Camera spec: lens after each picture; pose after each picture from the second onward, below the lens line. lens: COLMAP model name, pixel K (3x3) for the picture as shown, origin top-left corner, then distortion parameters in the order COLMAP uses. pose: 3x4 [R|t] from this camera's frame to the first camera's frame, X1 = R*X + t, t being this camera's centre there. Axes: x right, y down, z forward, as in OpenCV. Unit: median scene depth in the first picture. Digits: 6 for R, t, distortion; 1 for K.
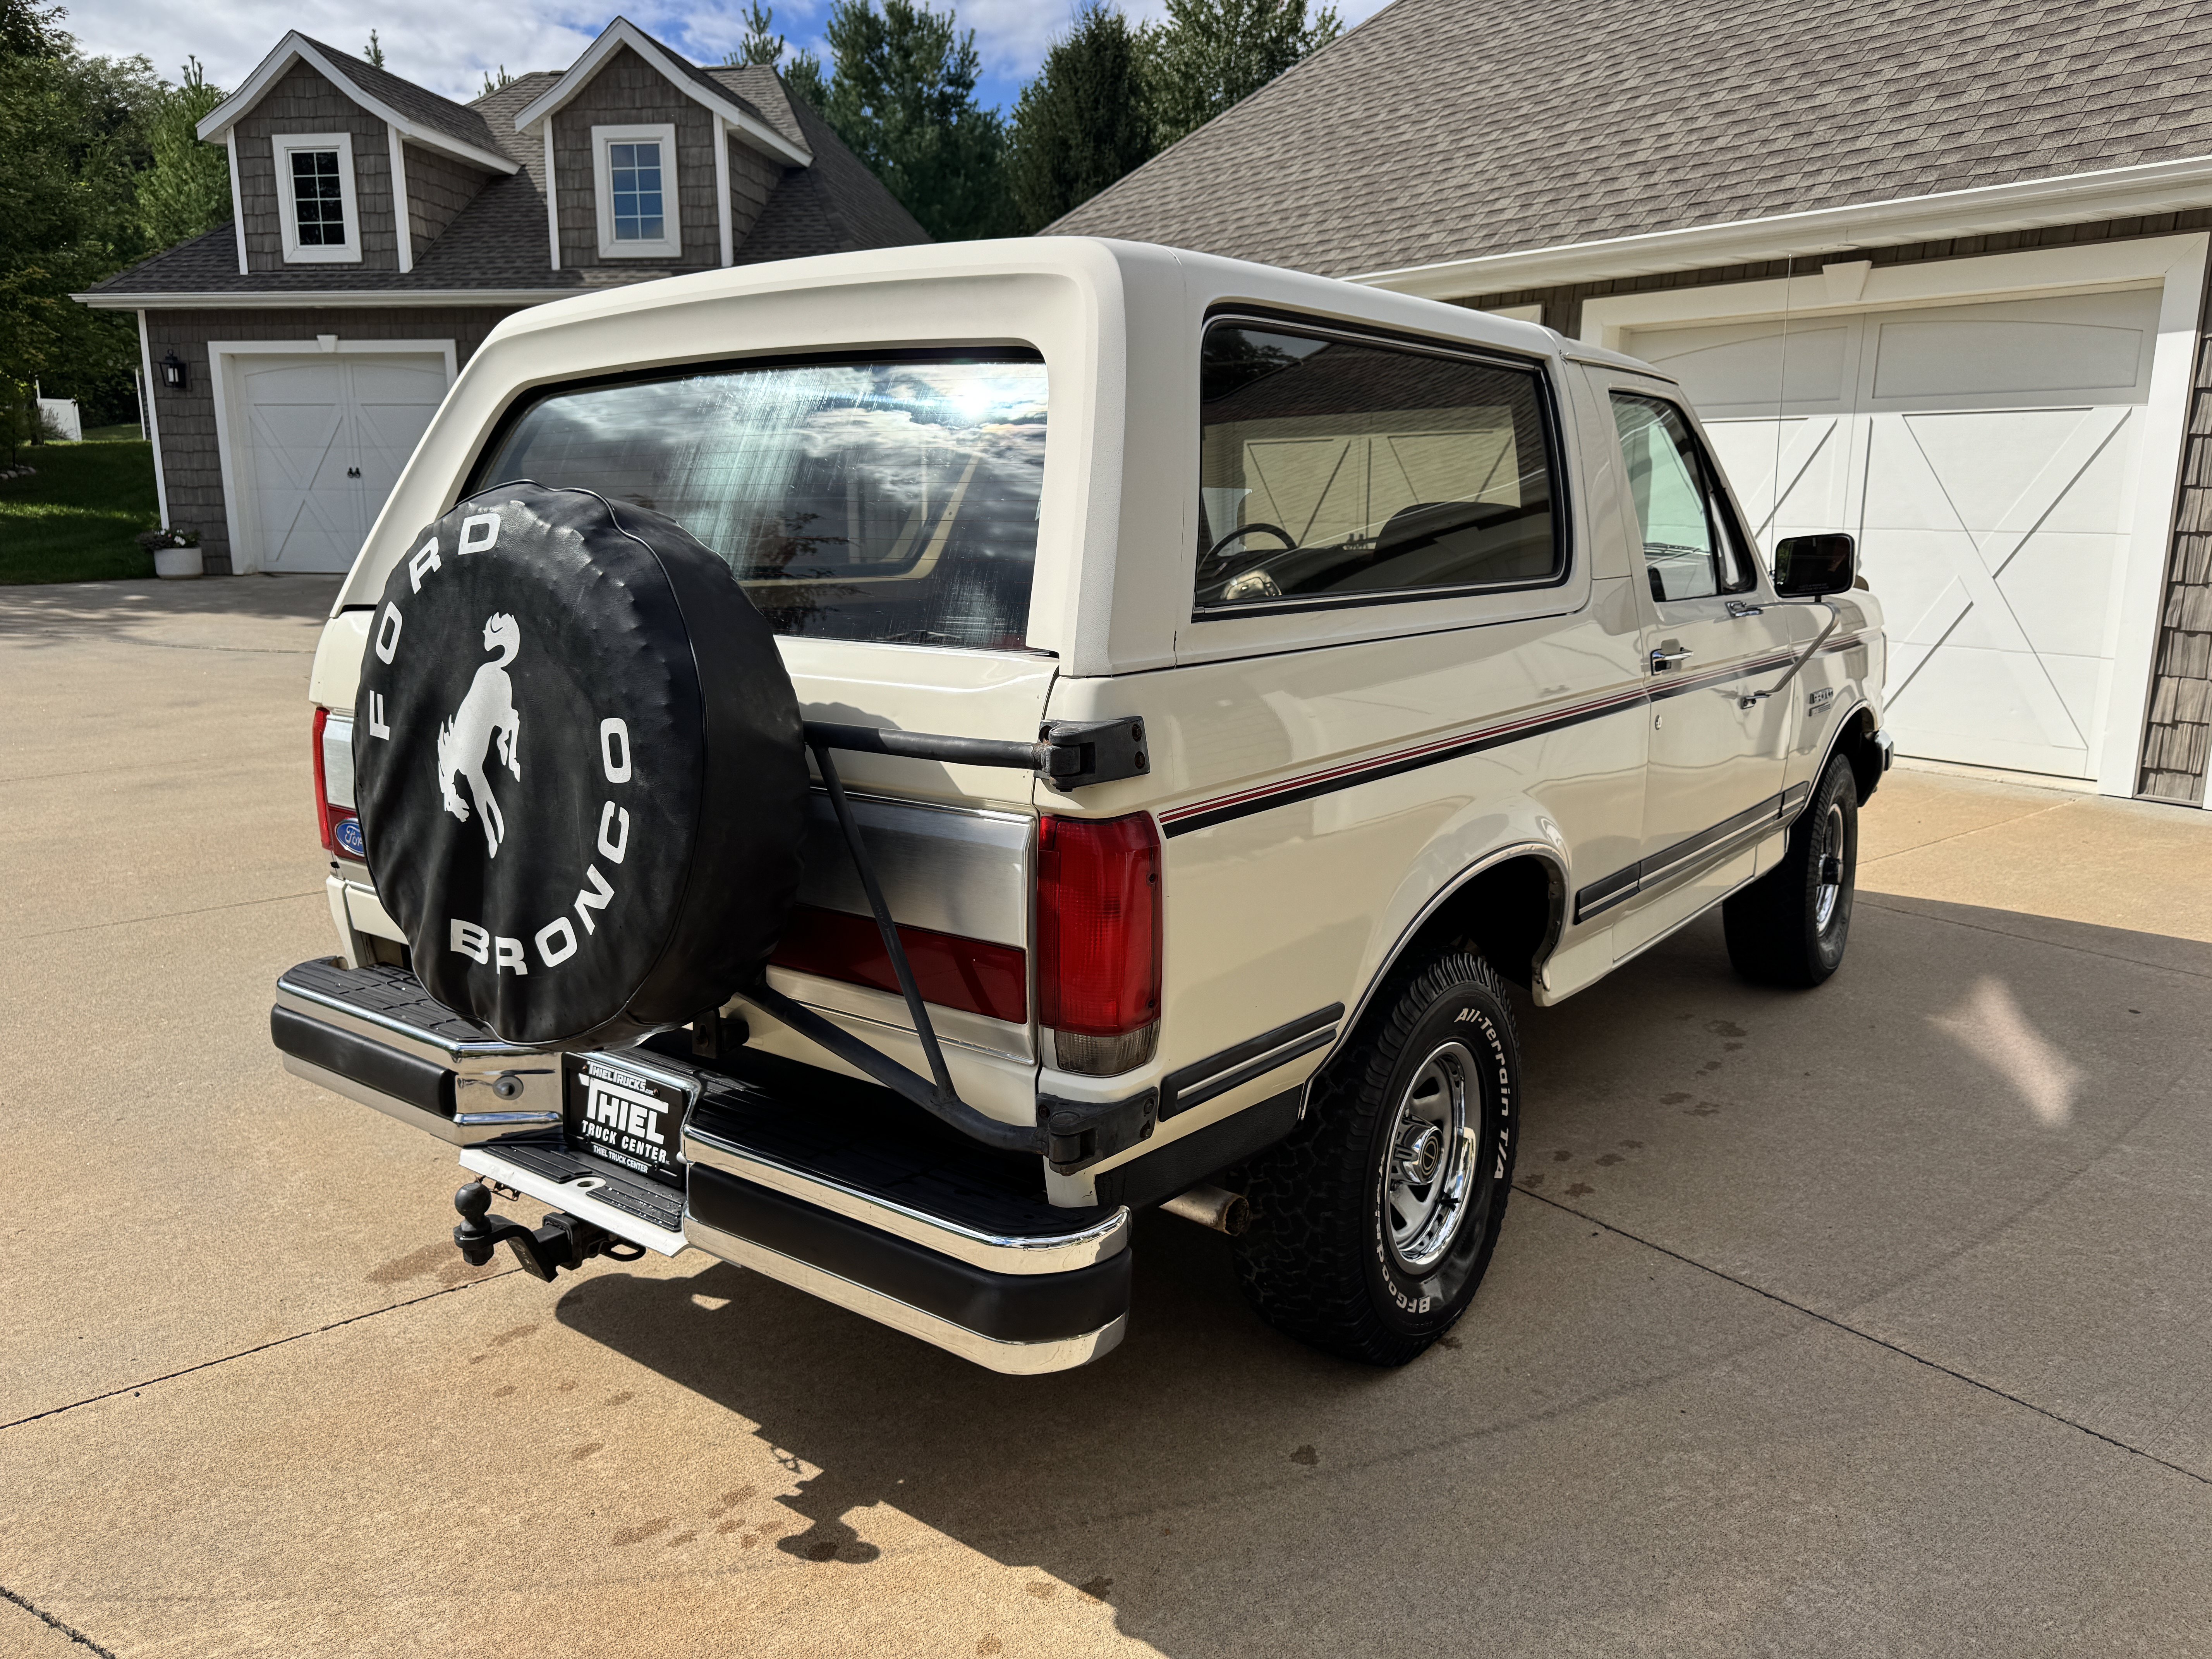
lens RADIAL K [[1577.1, 0, 1119.3], [0, 1577.1, 816.7], [0, 0, 1]] dist [0.026486, -0.029592]
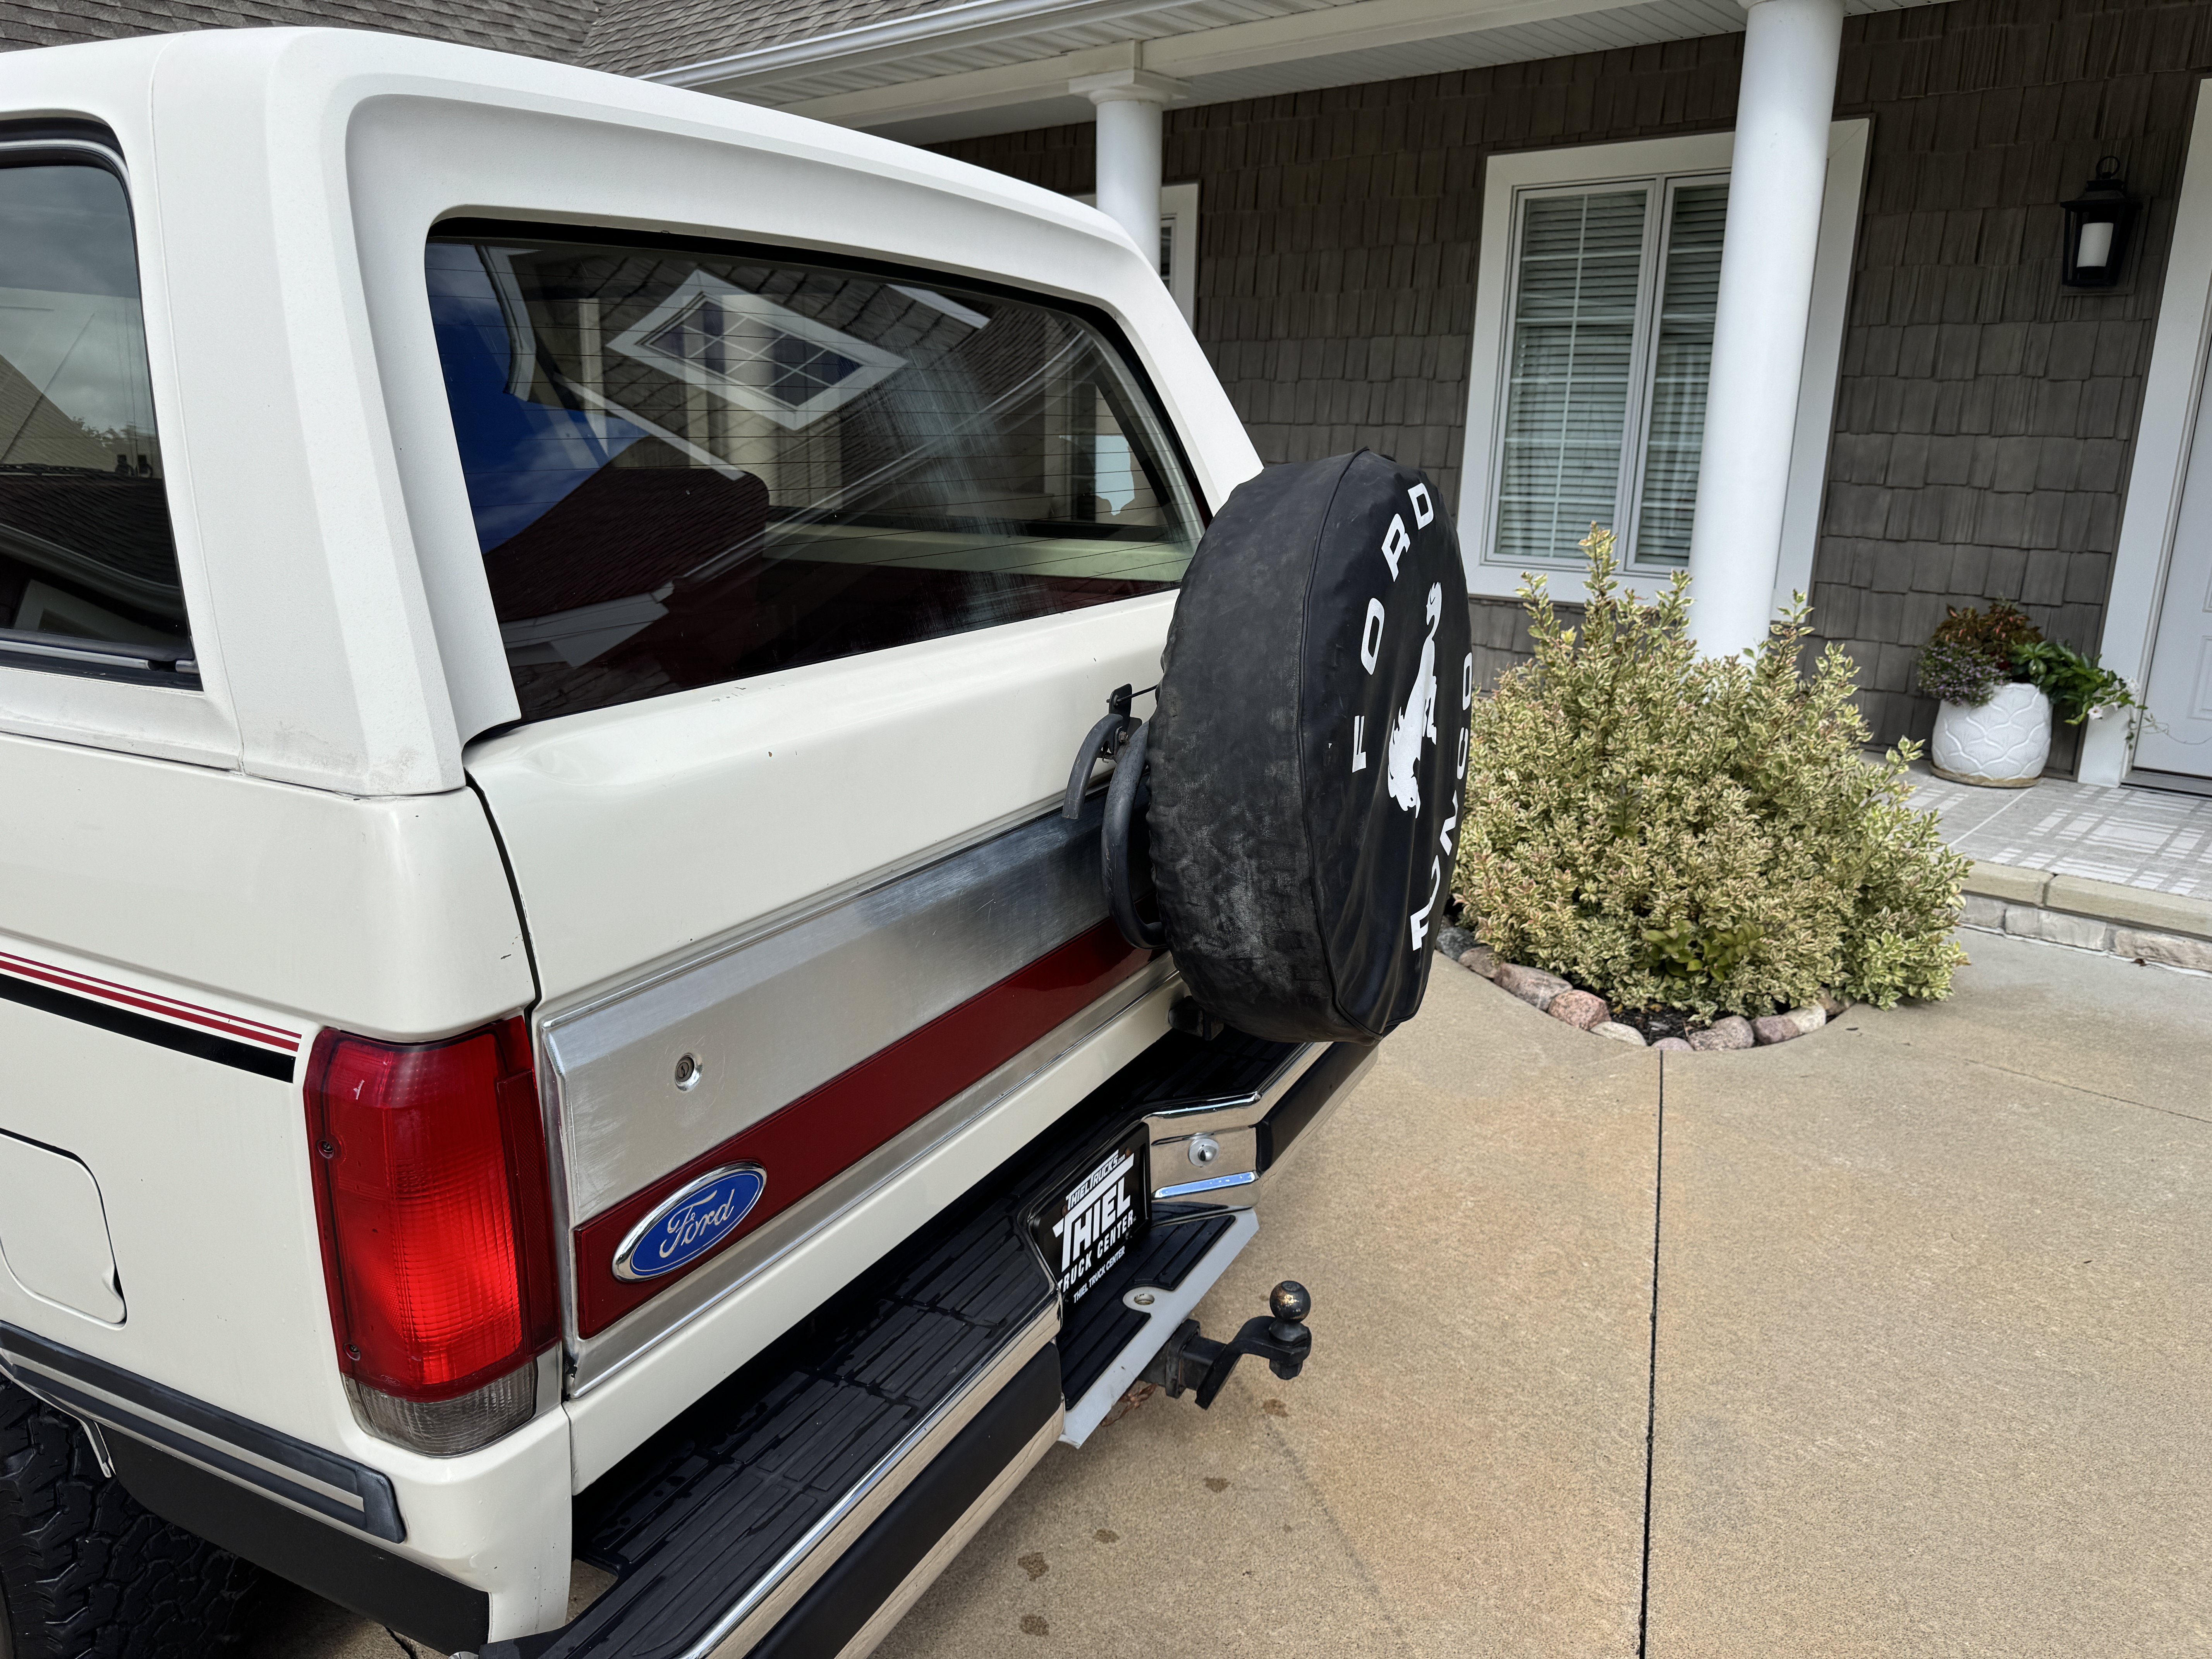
lens RADIAL K [[1577.1, 0, 1123.5], [0, 1577.1, 843.2], [0, 0, 1]] dist [0.026486, -0.029592]
pose [[-0.174187, -0.261313, 0.949407, -1.037443], [0.173183, 0.940989, 0.290770, -0.229842], [-0.969364, 0.215069, -0.118653, 1.037324]]
